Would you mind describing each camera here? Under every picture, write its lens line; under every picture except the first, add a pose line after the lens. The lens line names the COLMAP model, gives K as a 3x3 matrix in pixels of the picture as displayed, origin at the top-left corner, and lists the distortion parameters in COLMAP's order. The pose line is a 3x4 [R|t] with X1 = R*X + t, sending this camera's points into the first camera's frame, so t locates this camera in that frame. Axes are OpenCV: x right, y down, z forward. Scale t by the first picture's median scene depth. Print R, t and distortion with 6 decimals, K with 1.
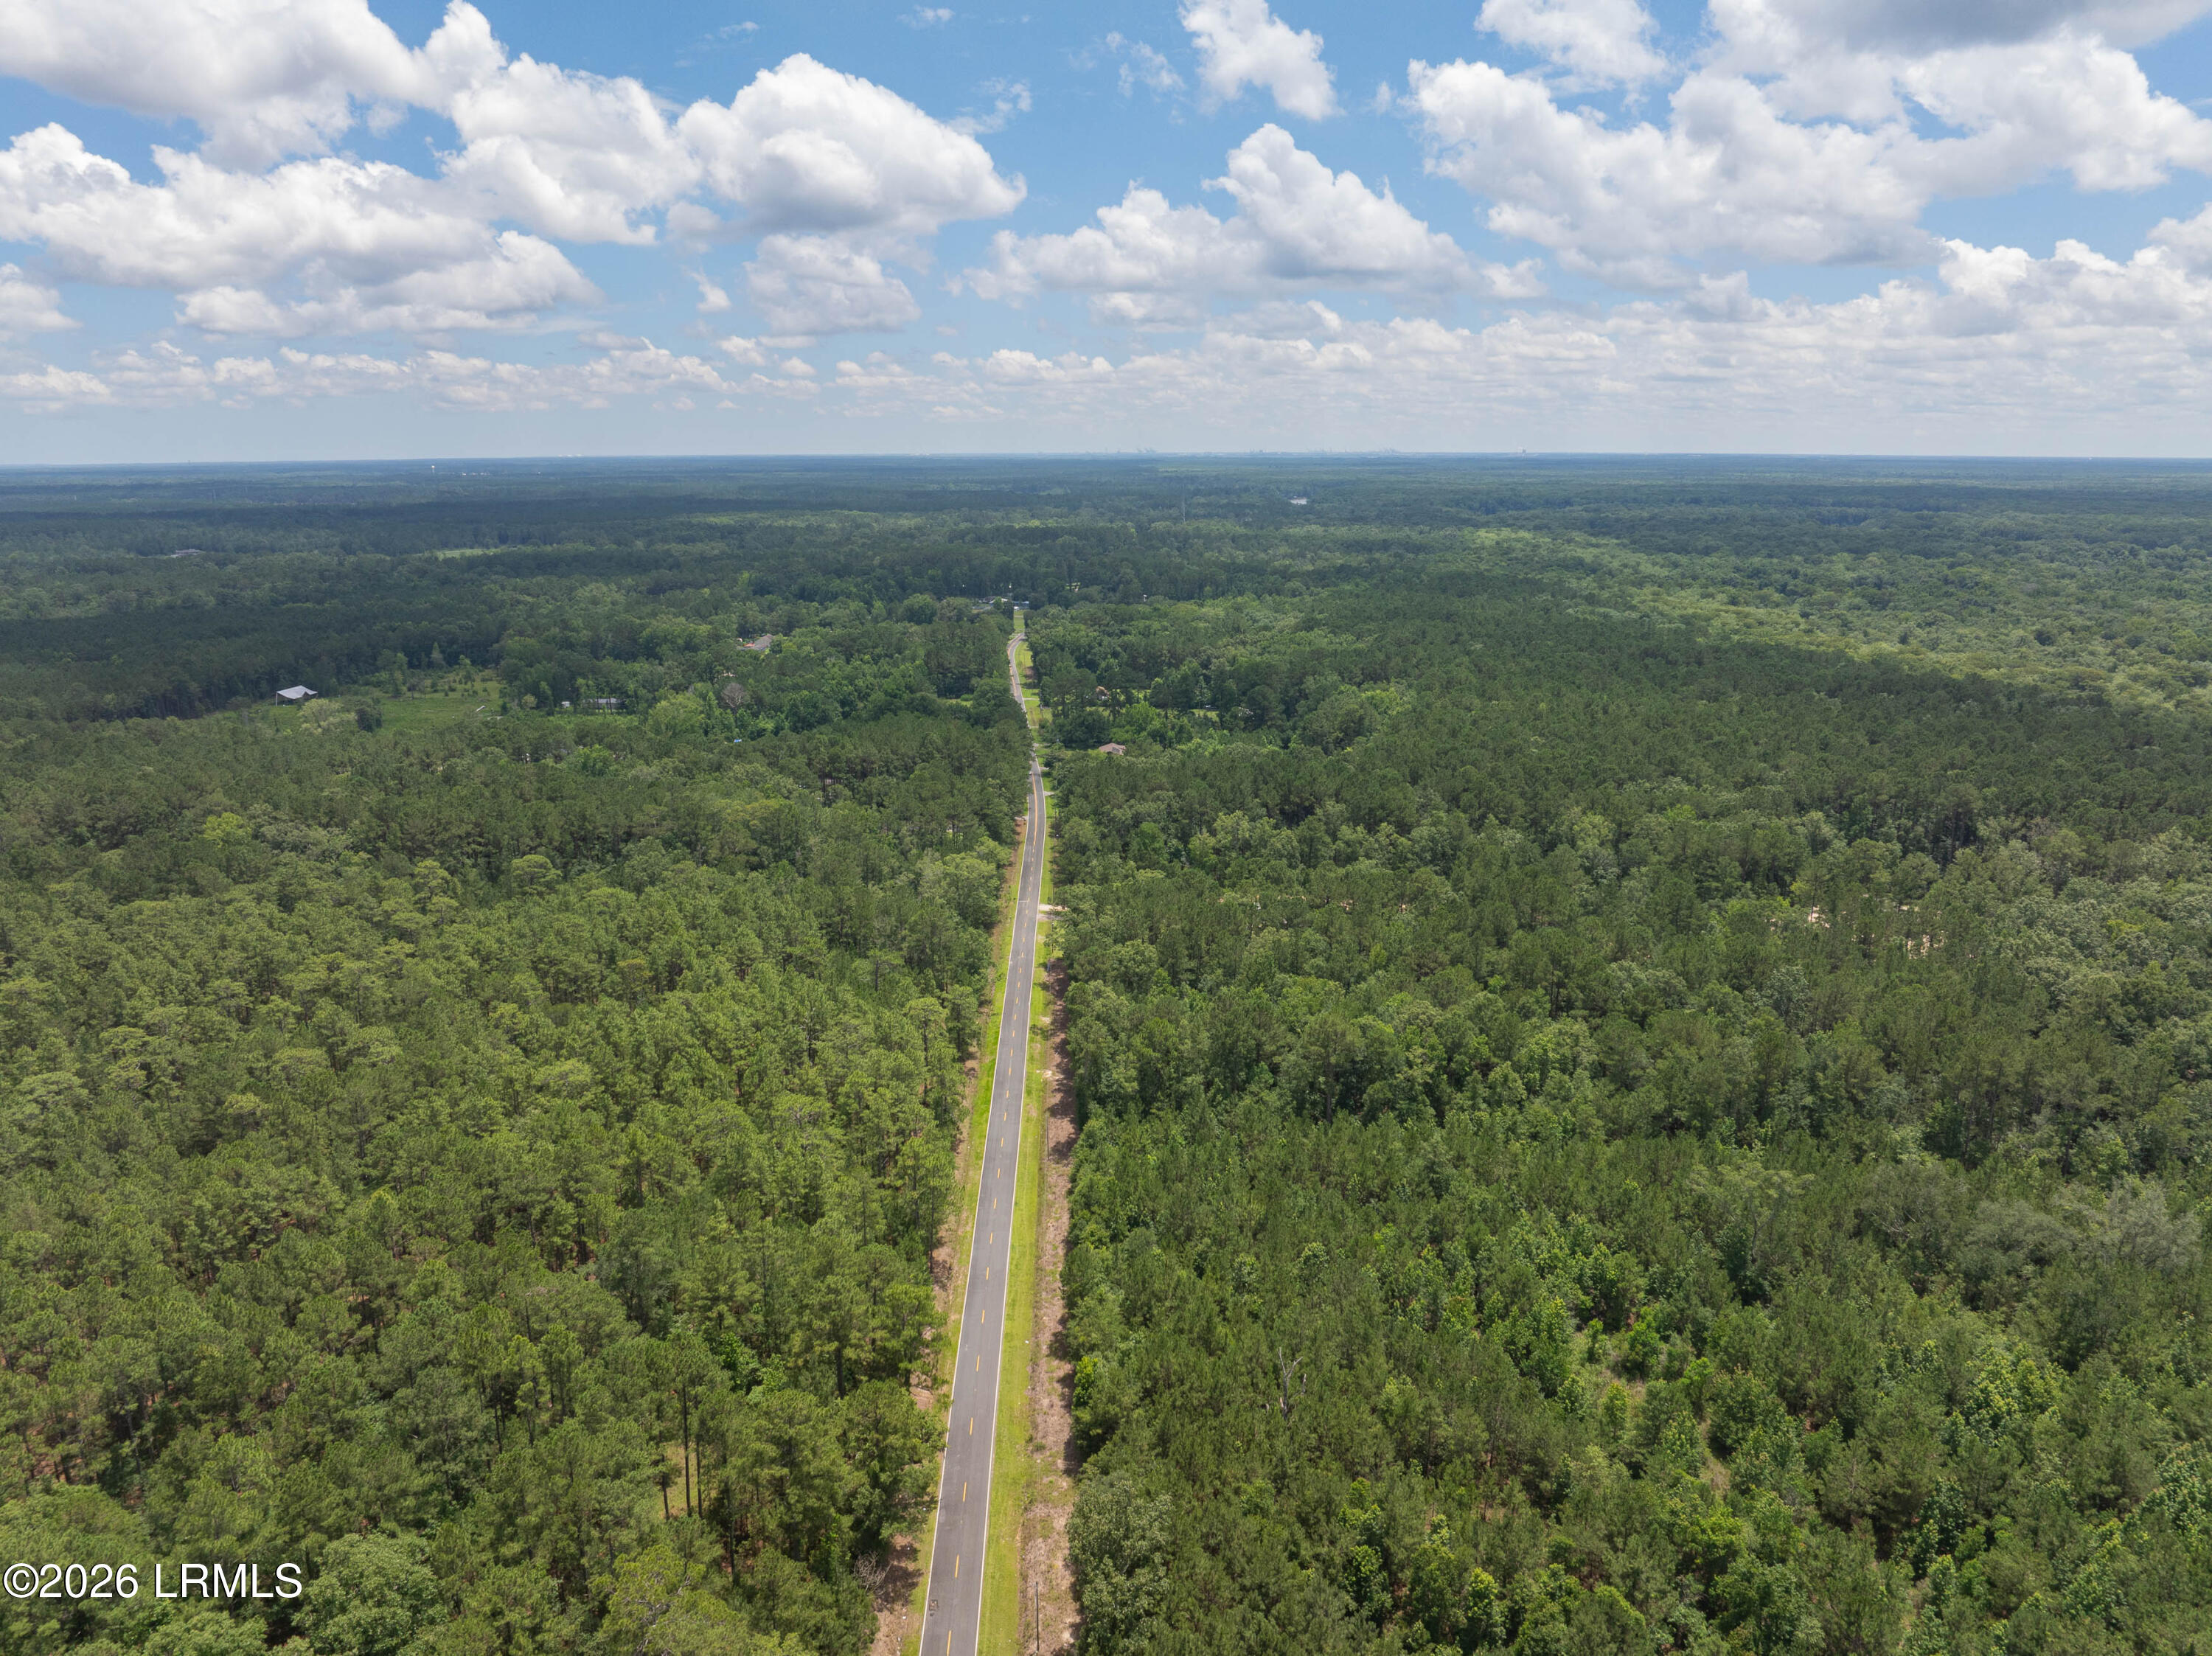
lens RADIAL K [[1557.1, 0, 1118.0], [0, 1557.1, 821.5], [0, 0, 1]] dist [-0.056171, 0.026298]
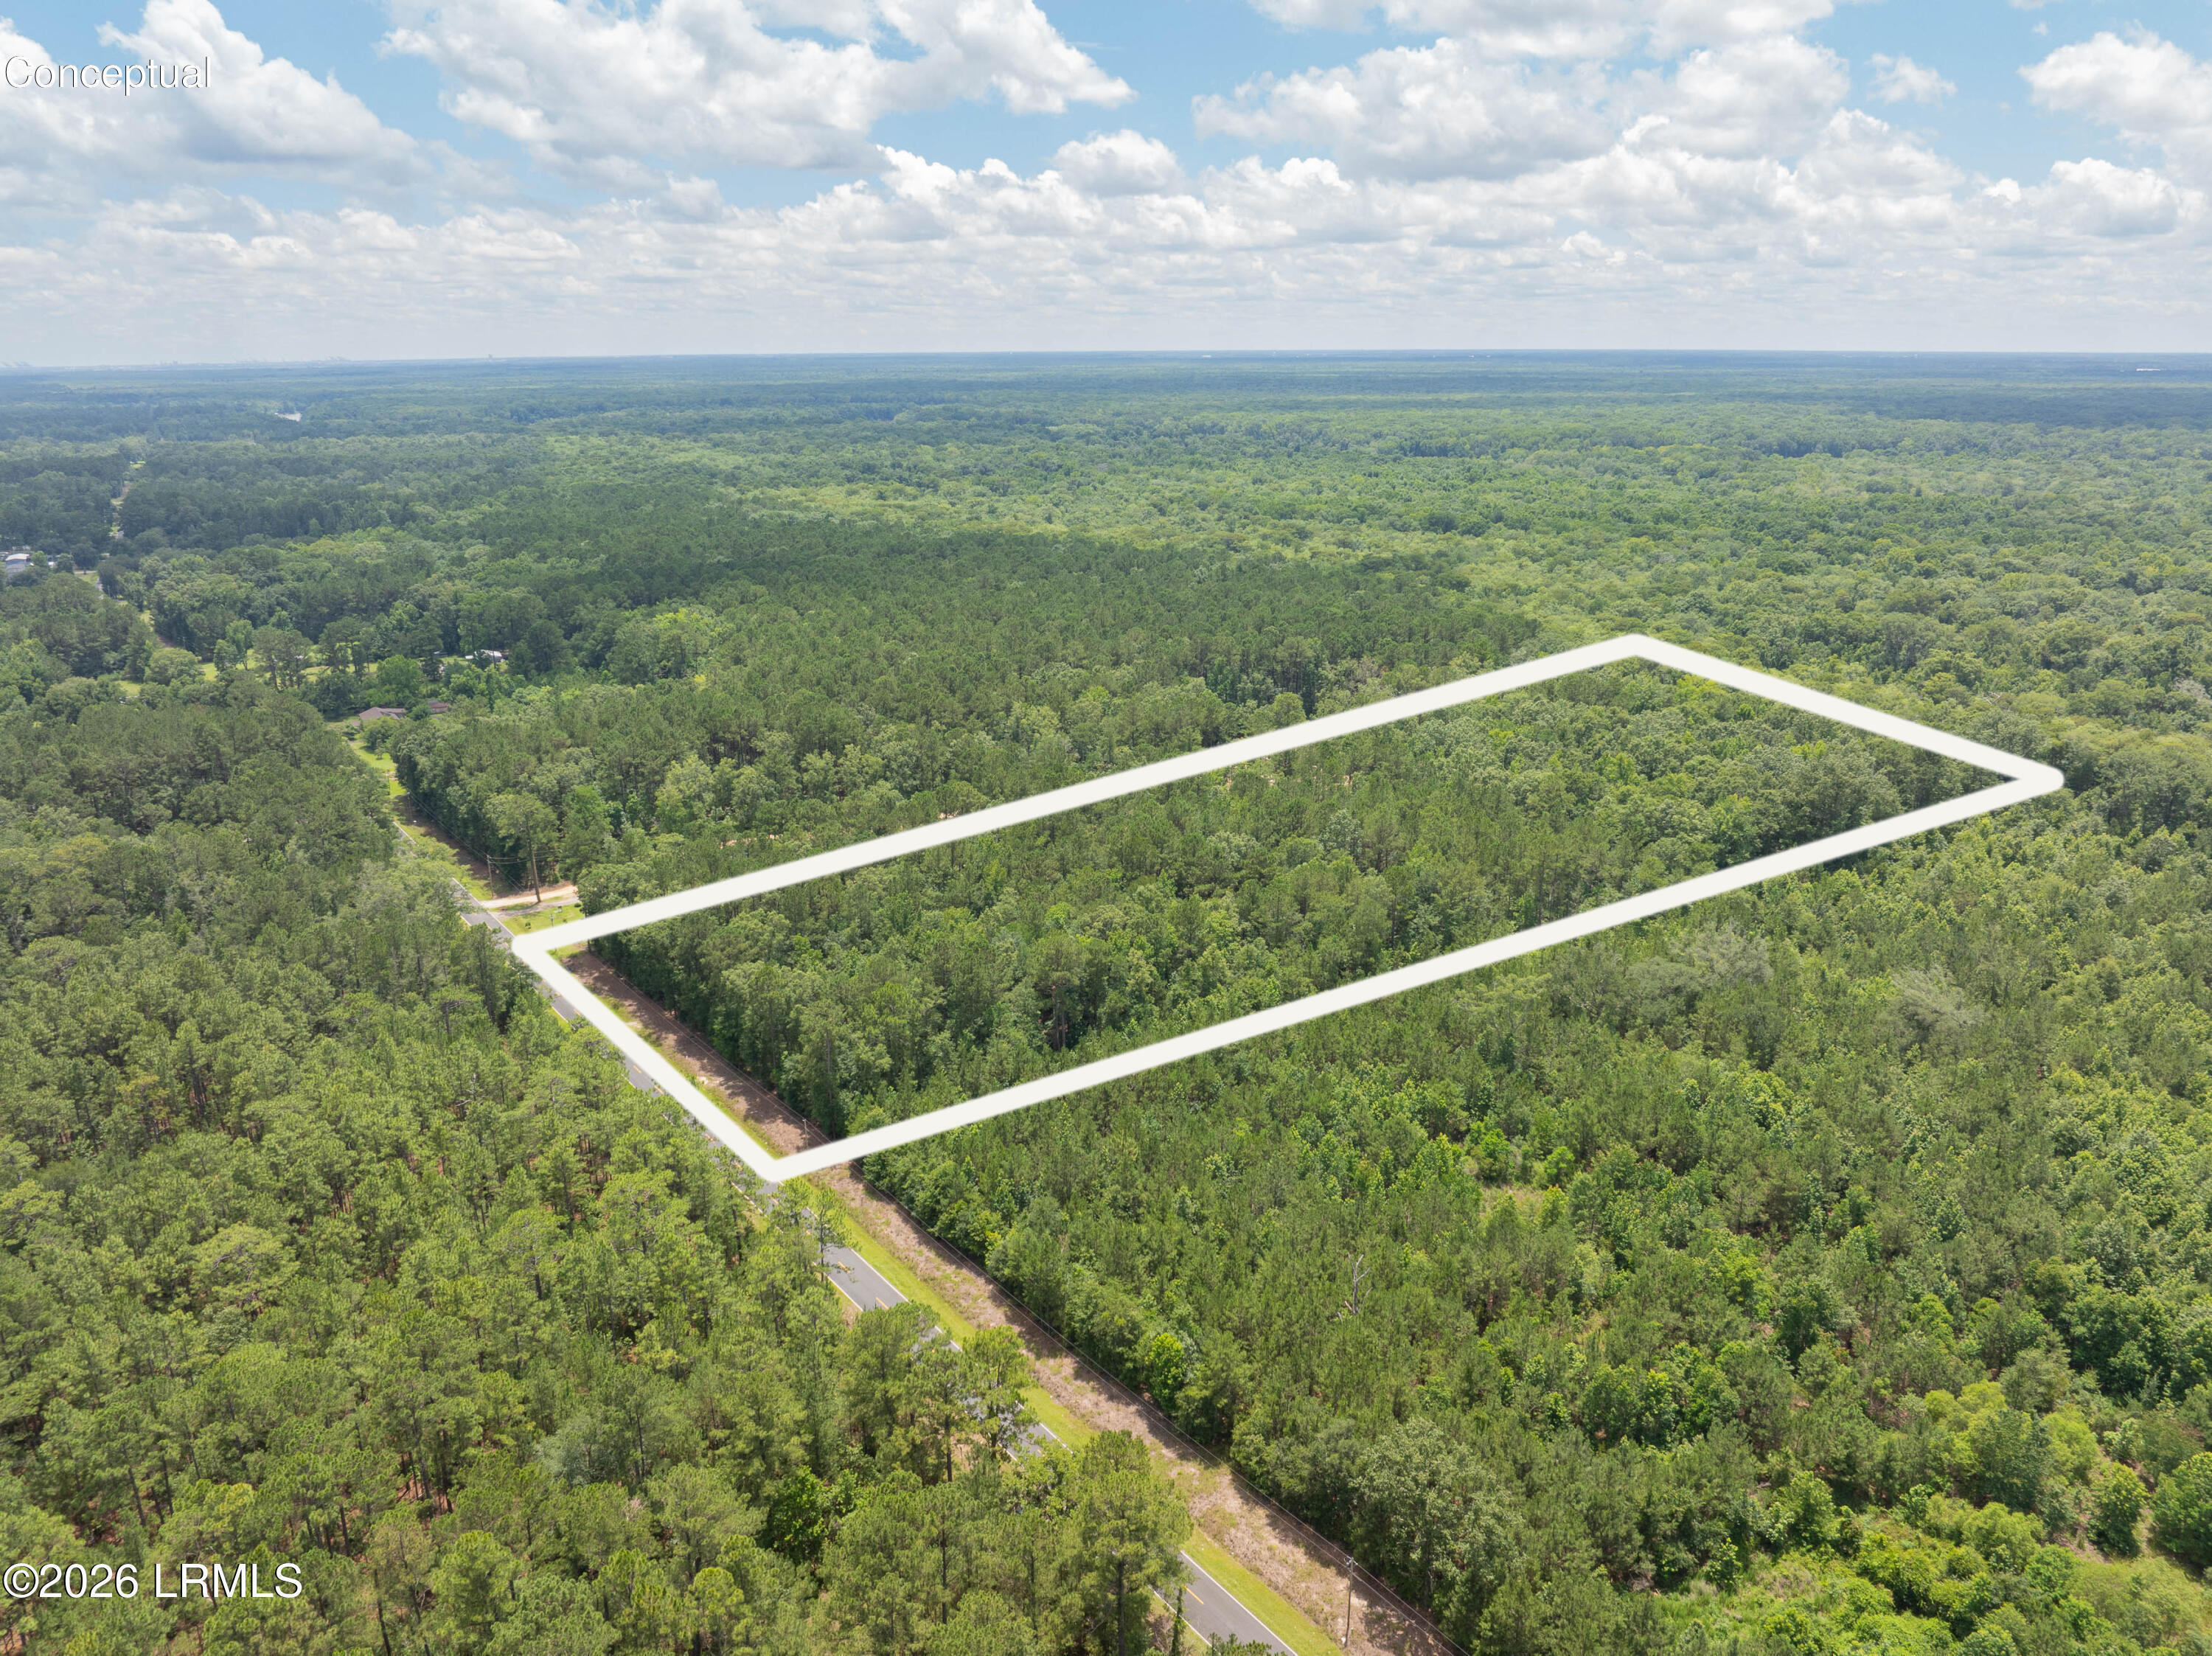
lens RADIAL K [[1557.1, 0, 1092.9], [0, 1557.1, 808.5], [0, 0, 1]] dist [-0.056171, 0.026298]
pose [[0.807959, -0.170432, 0.564053, -0.050715], [0.141384, 0.985365, 0.095214, -0.005937], [-0.572026, 0.002819, 0.820231, 0.025004]]
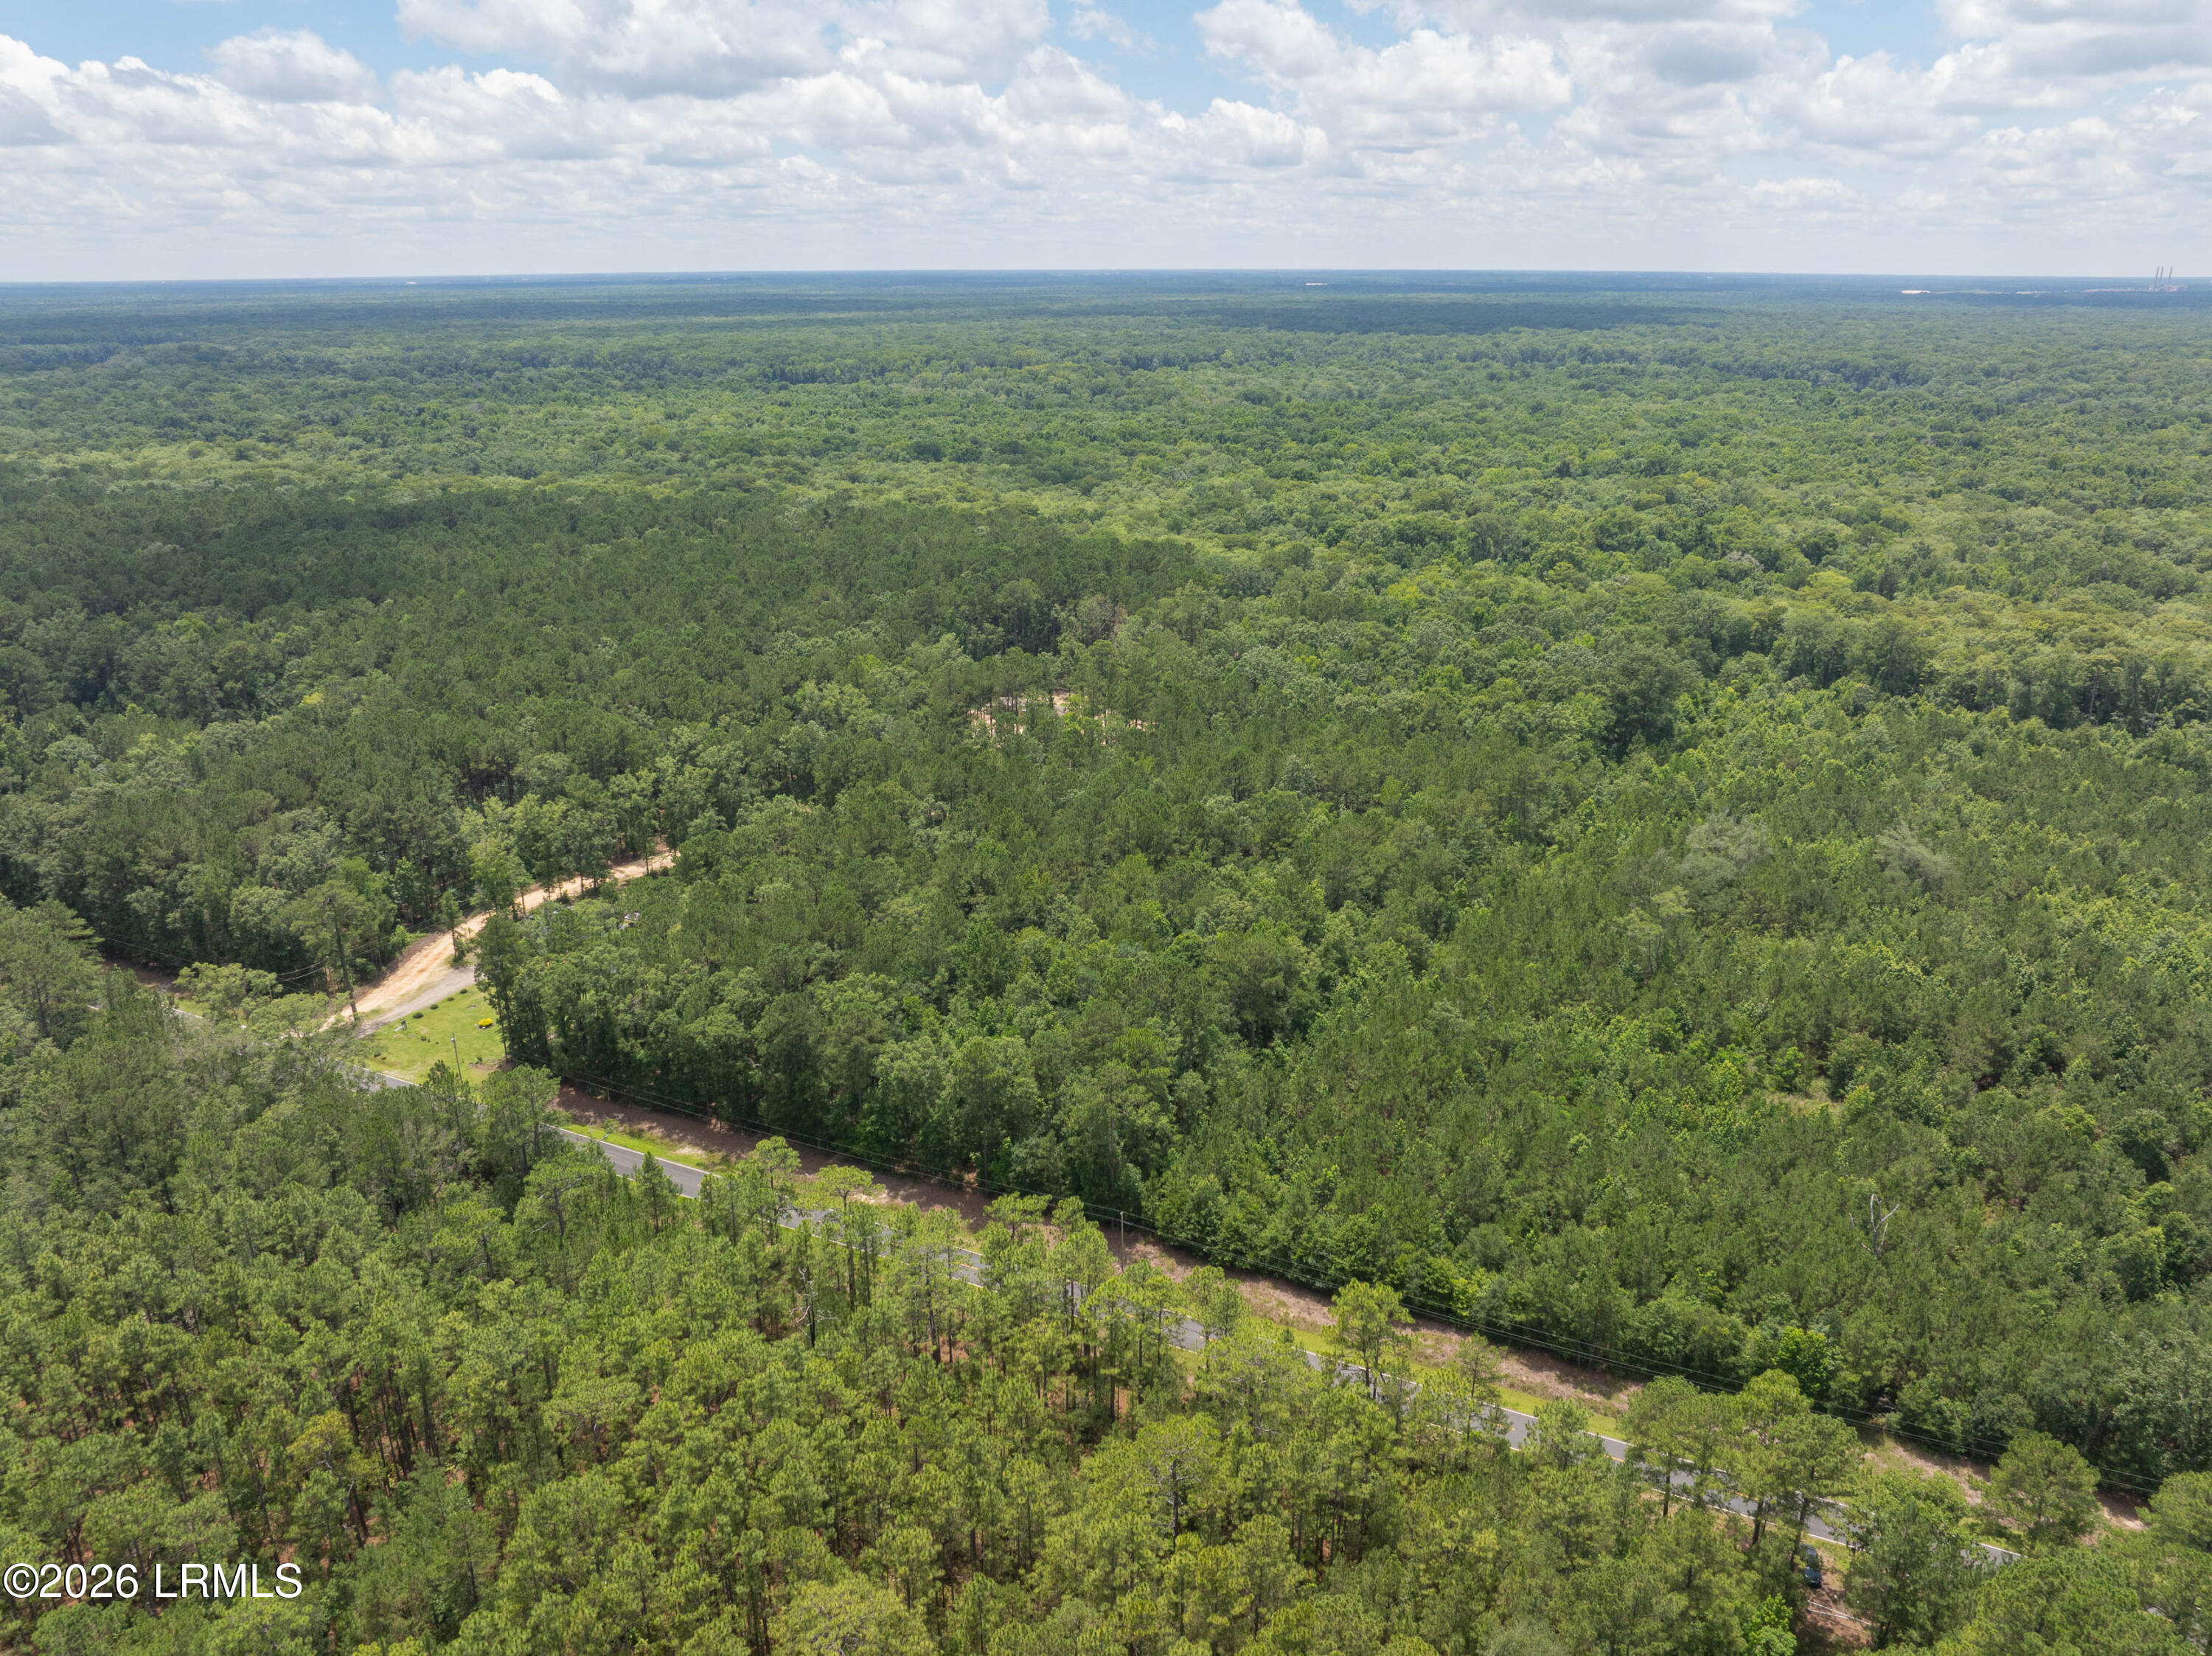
lens RADIAL K [[1557.1, 0, 1128.7], [0, 1557.1, 794.1], [0, 0, 1]] dist [-0.056171, 0.026298]
pose [[0.445585, -0.288393, 0.847516, -0.079198], [0.210969, 0.953856, 0.213660, -0.019590], [-0.870027, 0.083596, 0.485866, 0.079284]]
